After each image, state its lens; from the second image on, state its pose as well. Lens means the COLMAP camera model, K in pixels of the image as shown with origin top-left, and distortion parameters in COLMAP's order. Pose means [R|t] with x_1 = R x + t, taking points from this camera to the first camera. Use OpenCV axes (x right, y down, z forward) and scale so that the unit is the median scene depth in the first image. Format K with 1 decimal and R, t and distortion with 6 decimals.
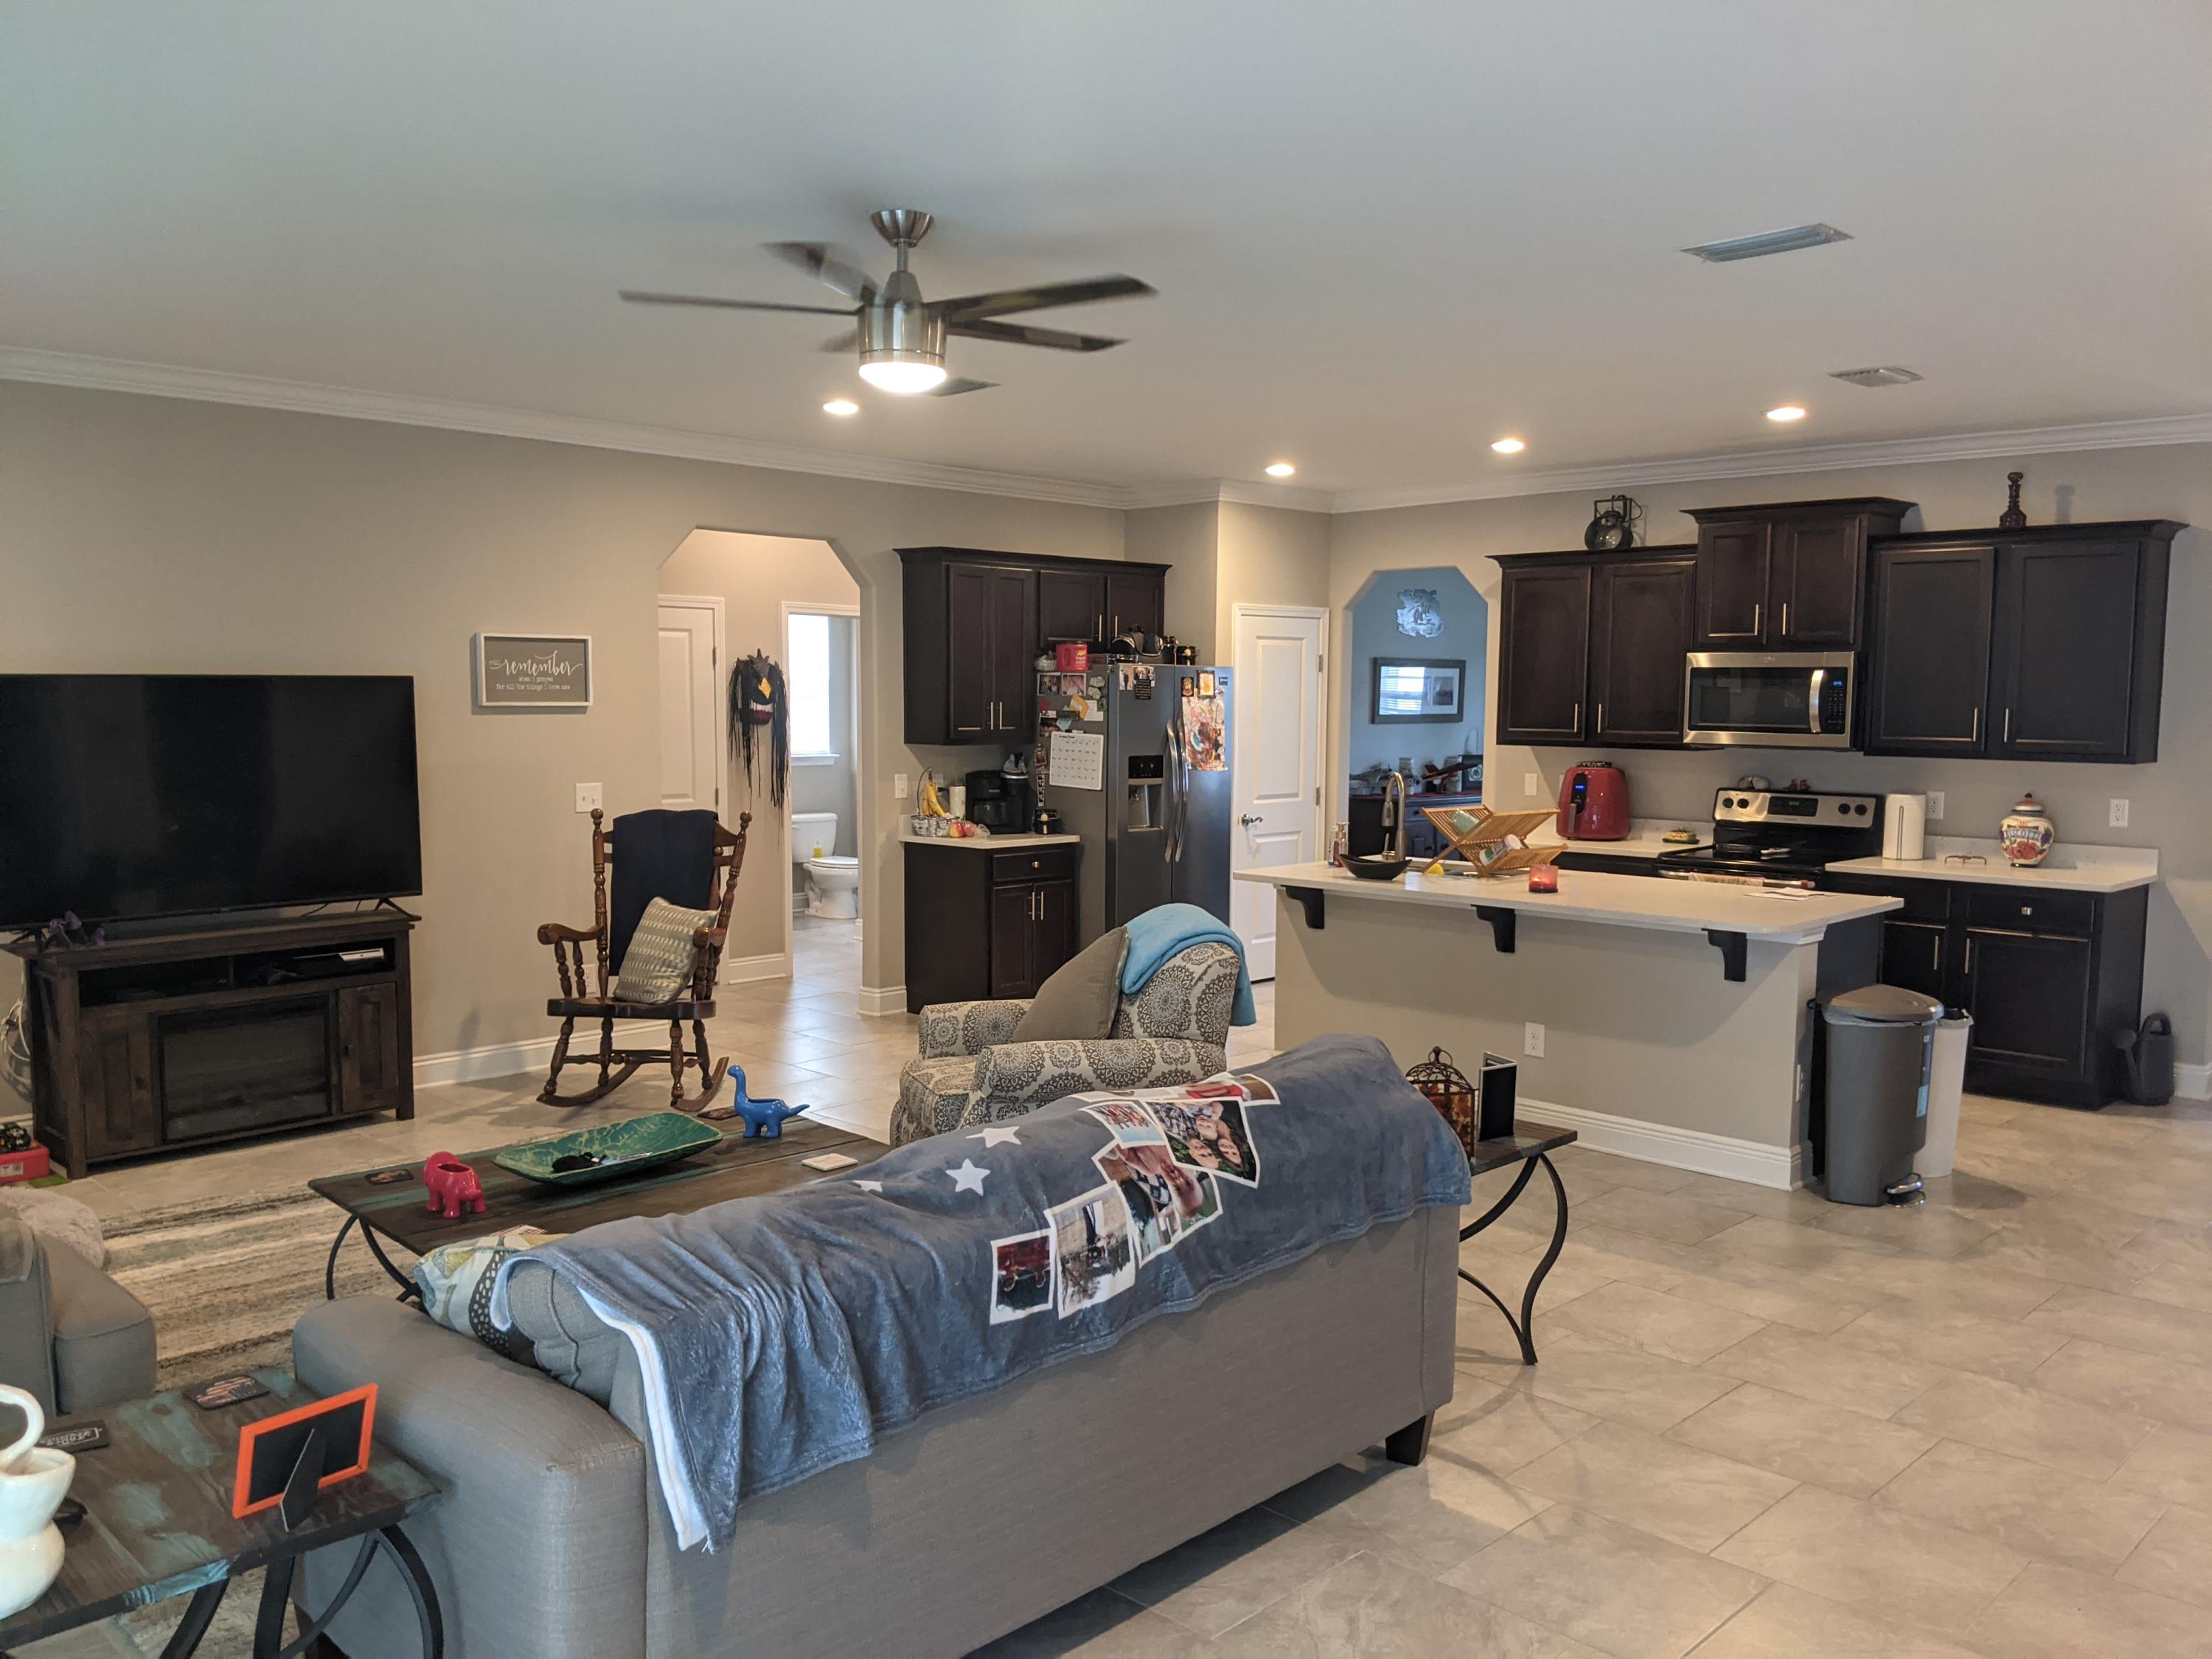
lens RADIAL K [[1758.5, 0, 1095.7], [0, 1758.5, 821.5], [0, 0, 1]] dist [0.118192, -0.211025]
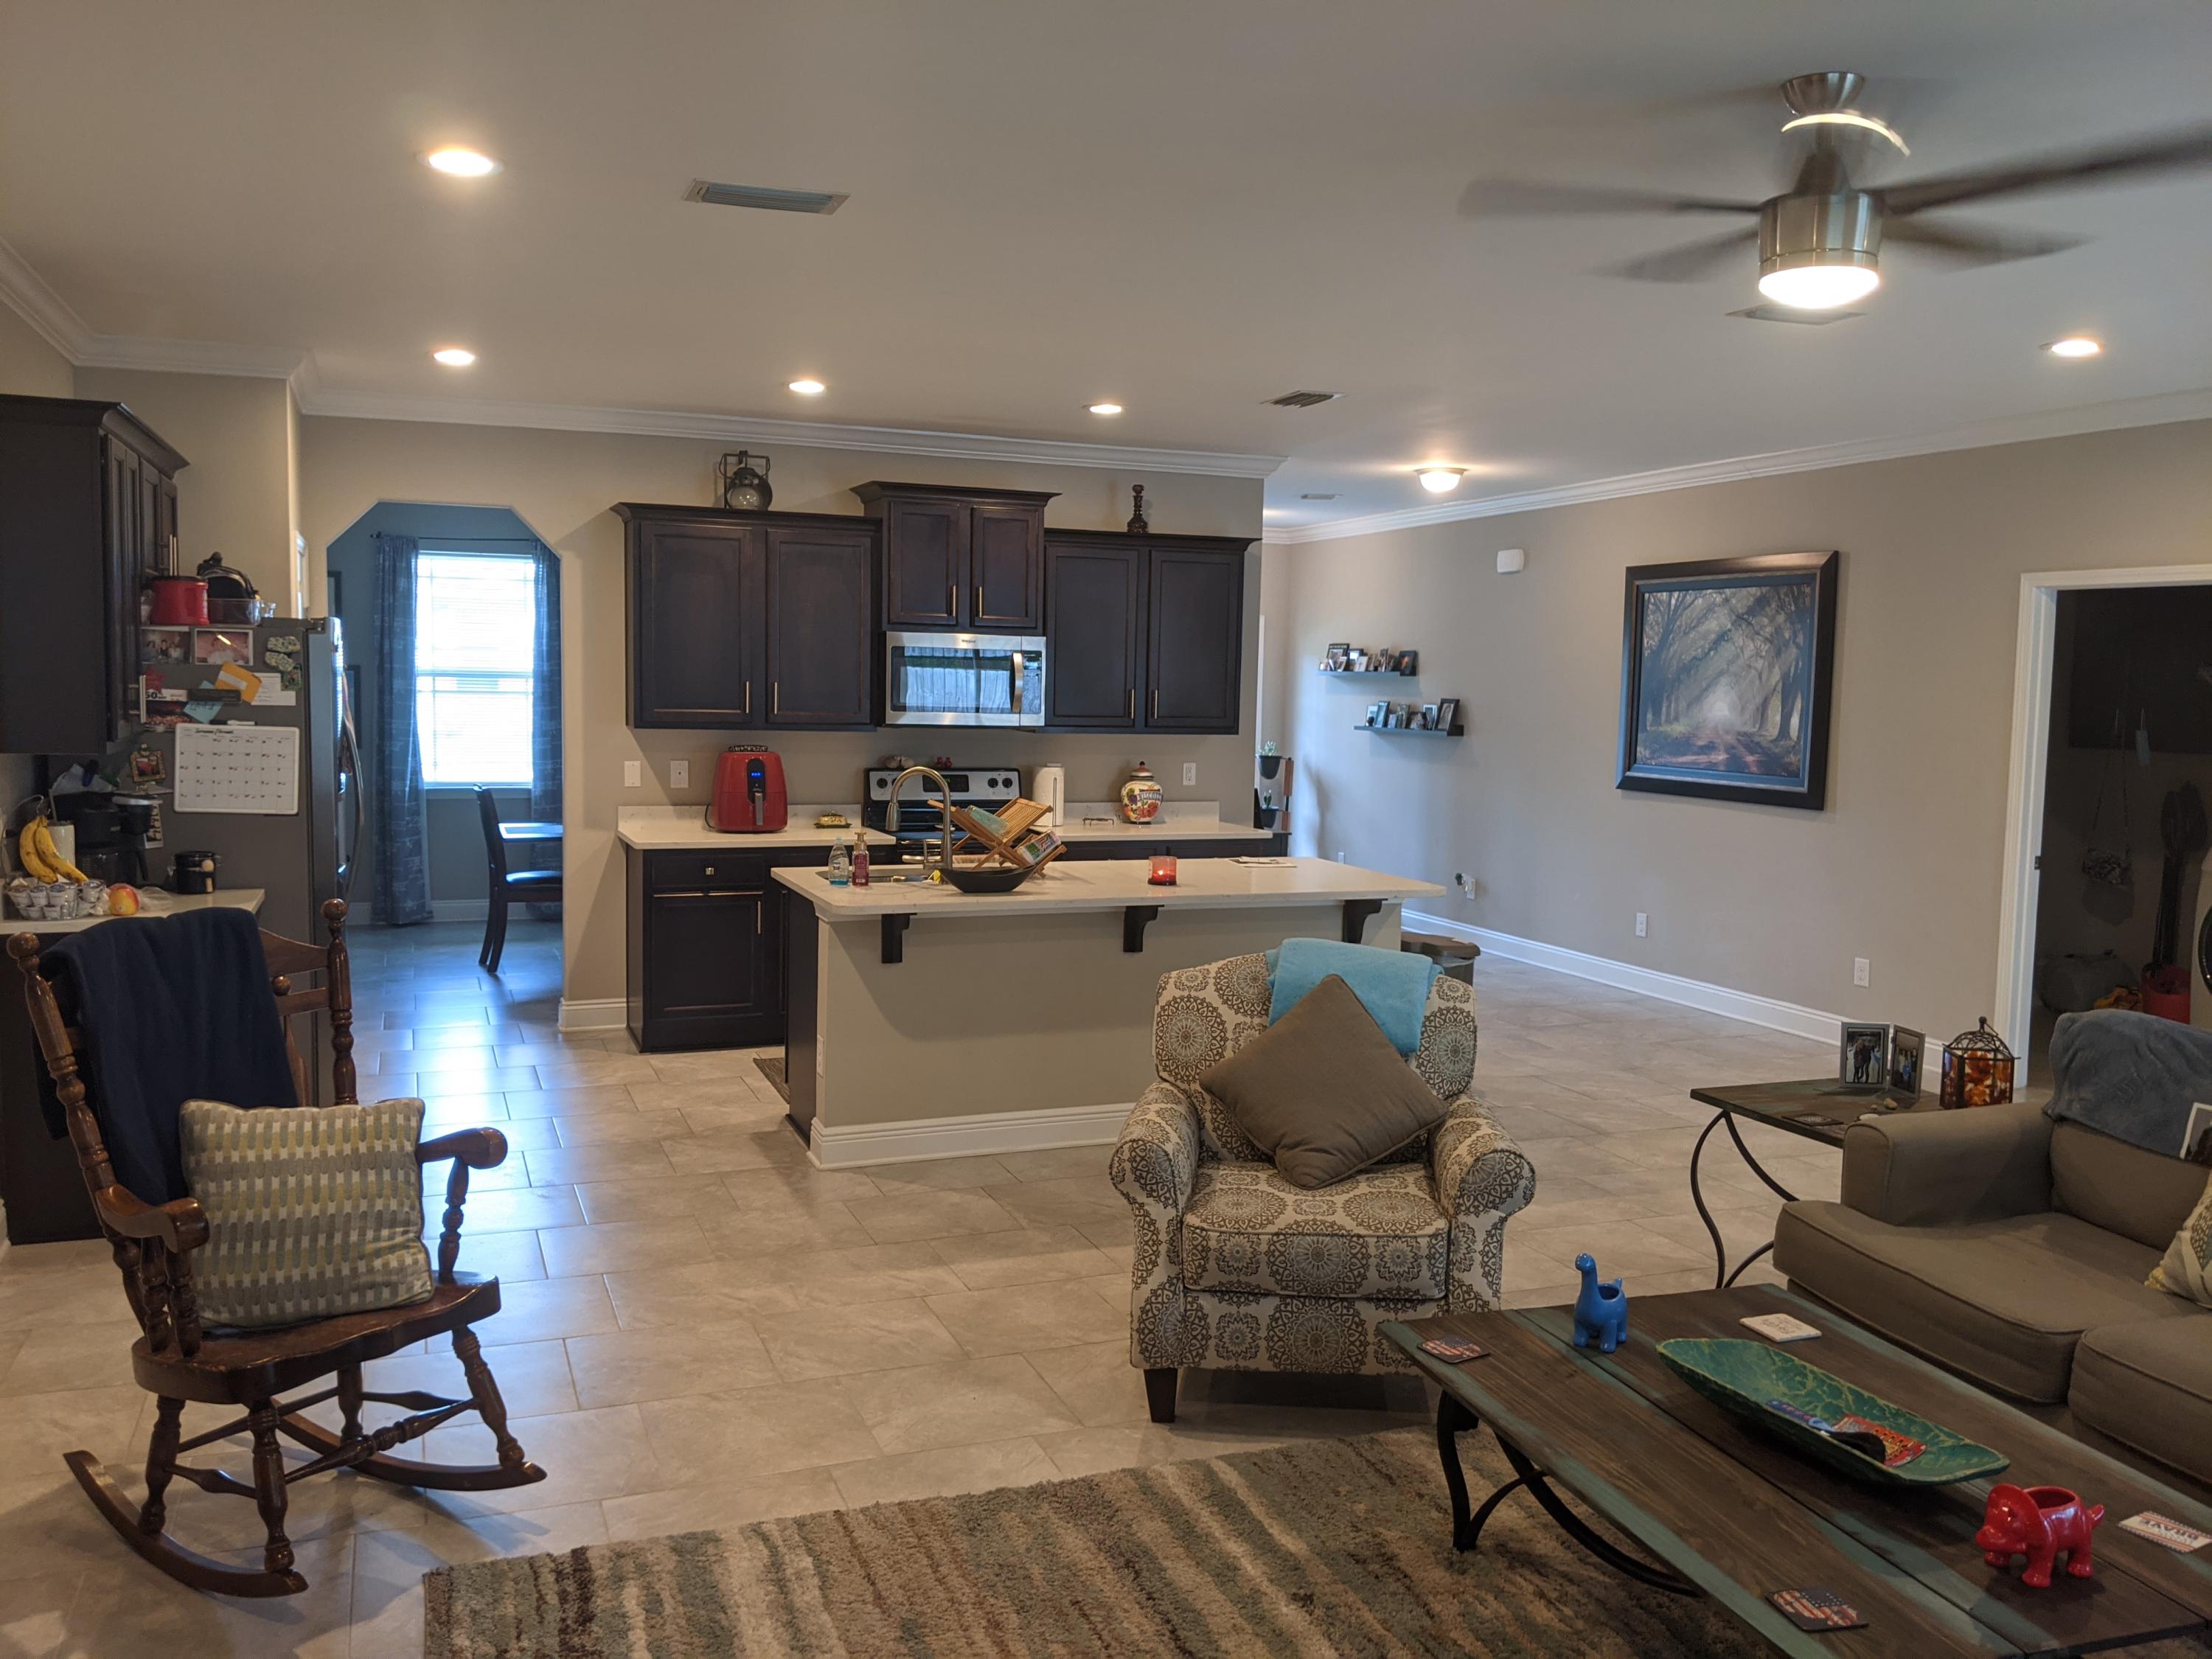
lens RADIAL K [[1765.2, 0, 1081.2], [0, 1765.2, 788.0], [0, 0, 1]] dist [0.135989, -0.295103]
pose [[0.418483, -0.054918, 0.906563, -0.496567], [0.050615, 0.998029, 0.037094, -0.039323], [-0.906813, 0.030362, 0.420438, 0.497561]]
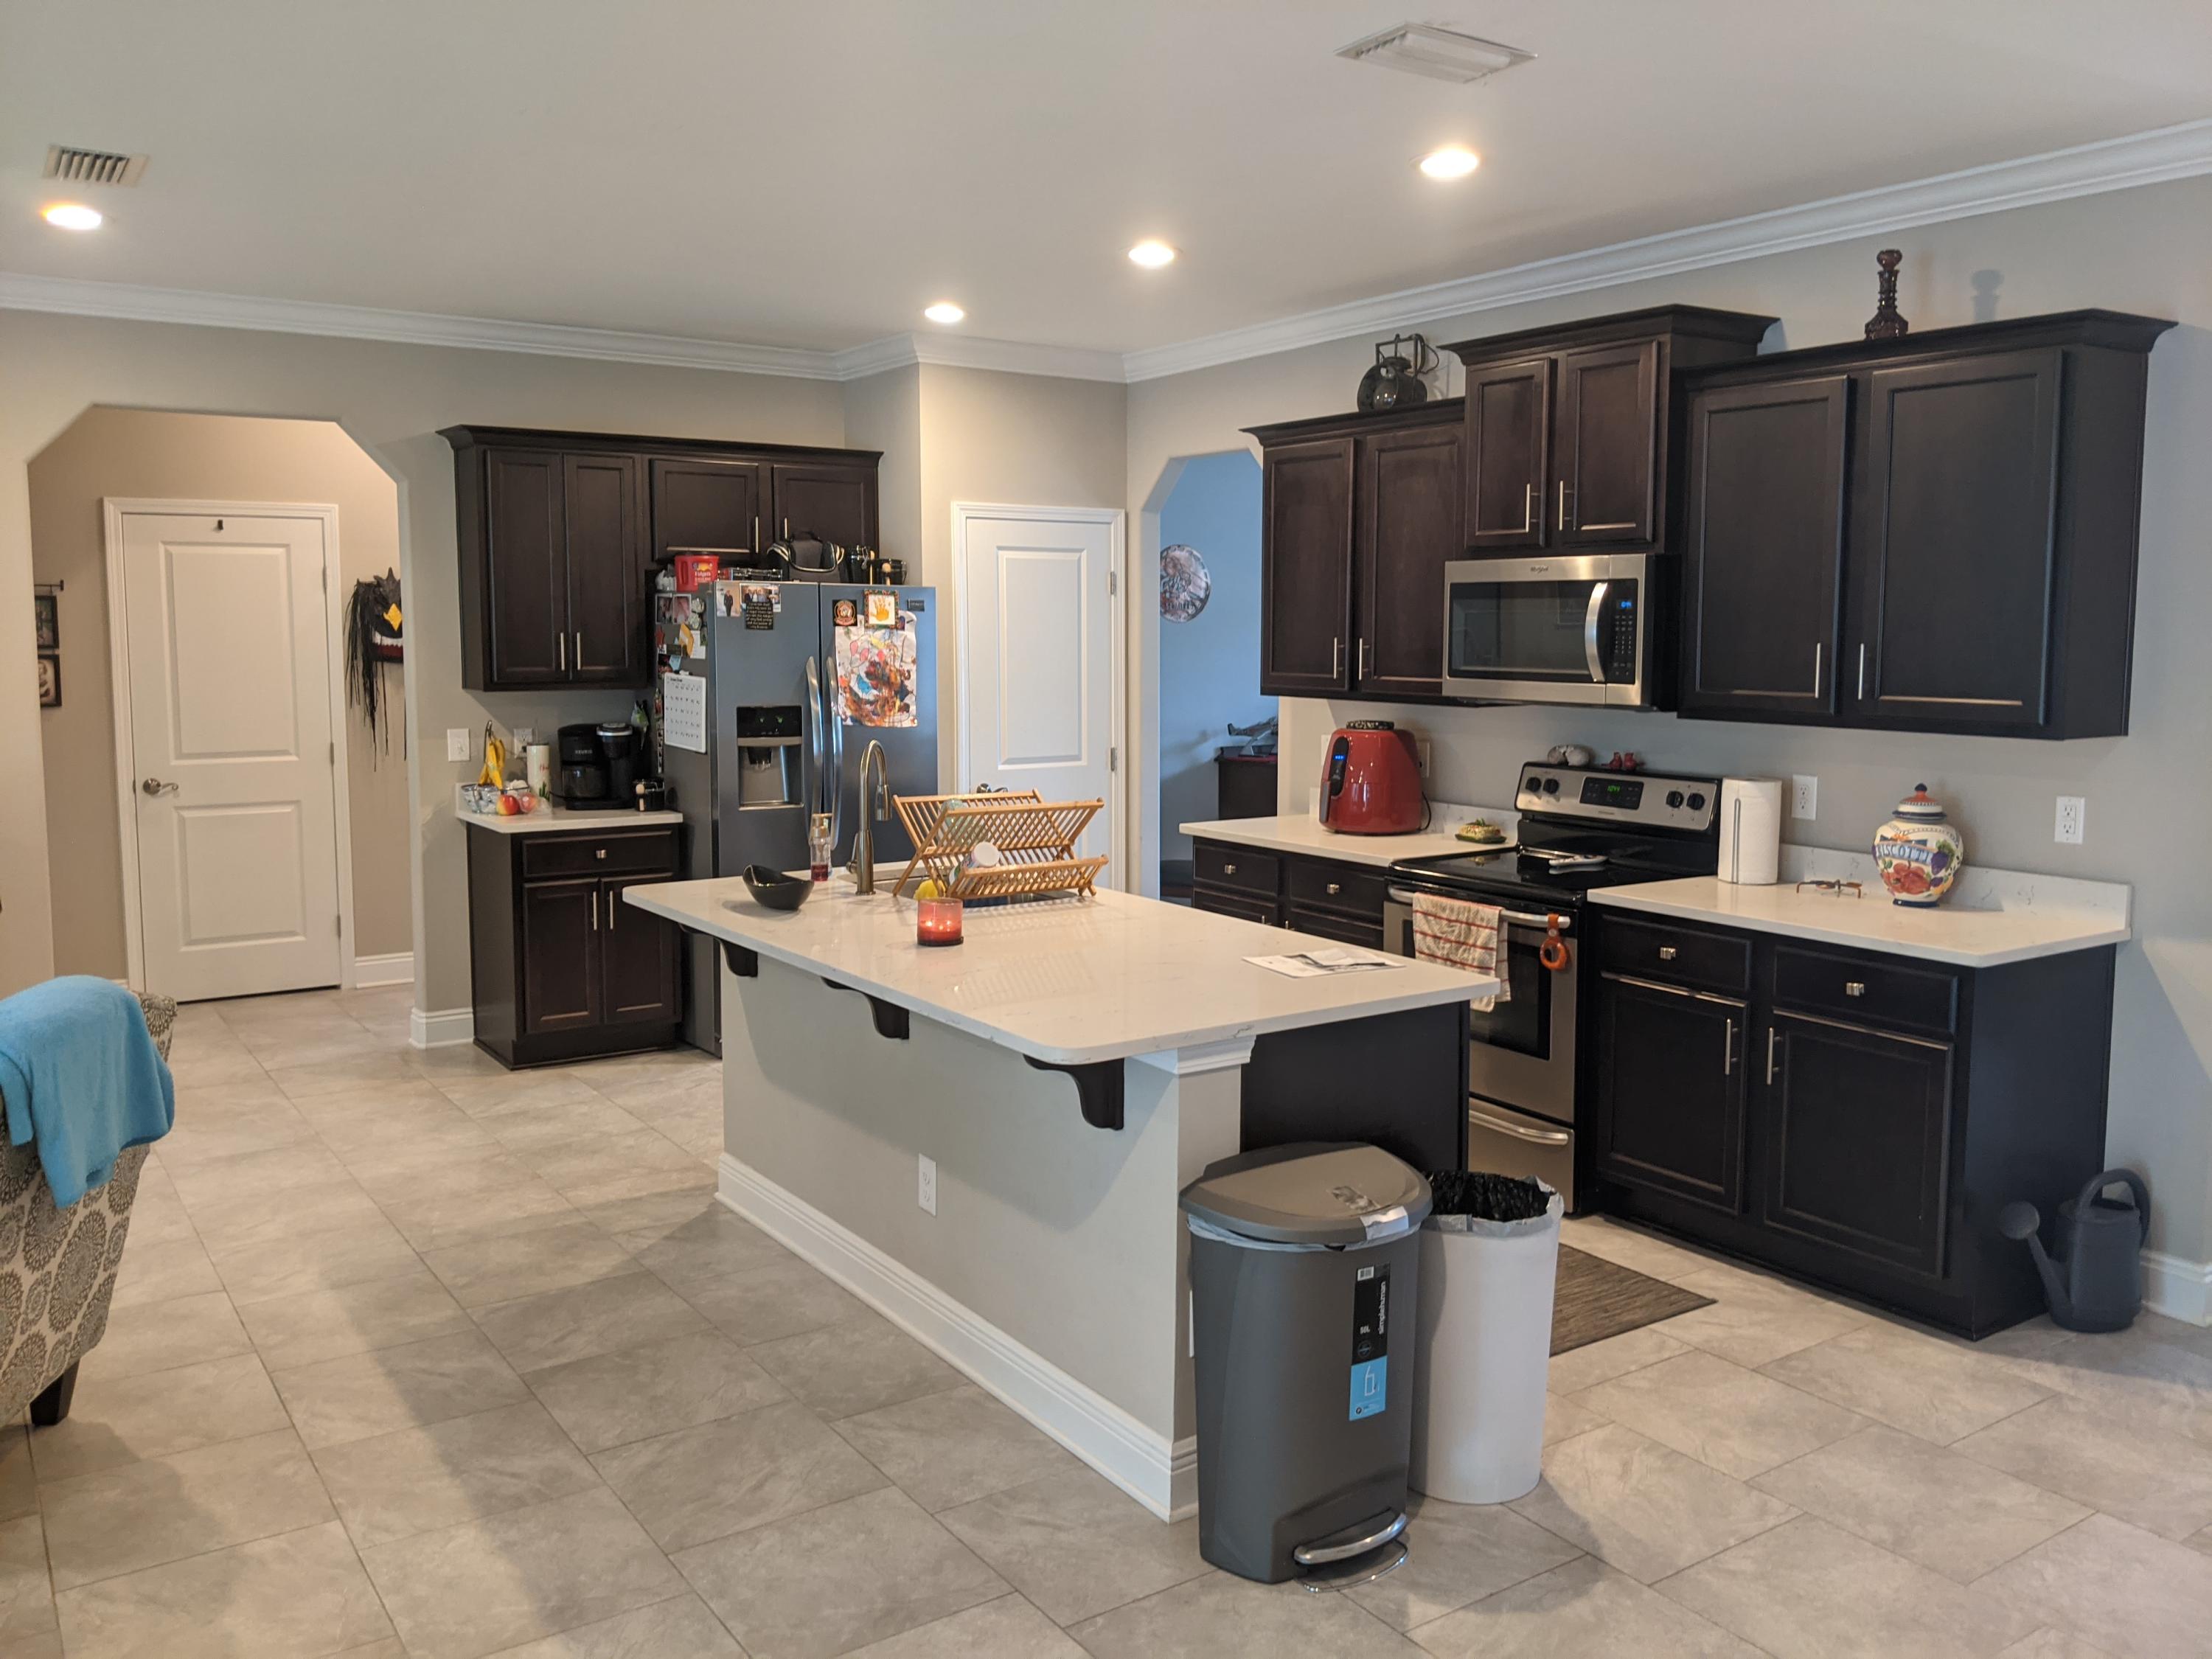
lens RADIAL K [[1761.8, 0, 1121.1], [0, 1761.8, 753.8], [0, 0, 1]] dist [0.082281, -0.156374]
pose [[0.981555, 0.011440, -0.190835, 0.336464], [-0.011722, 0.999931, -0.000354, -0.020393], [0.190818, 0.002584, 0.981622, 0.324065]]
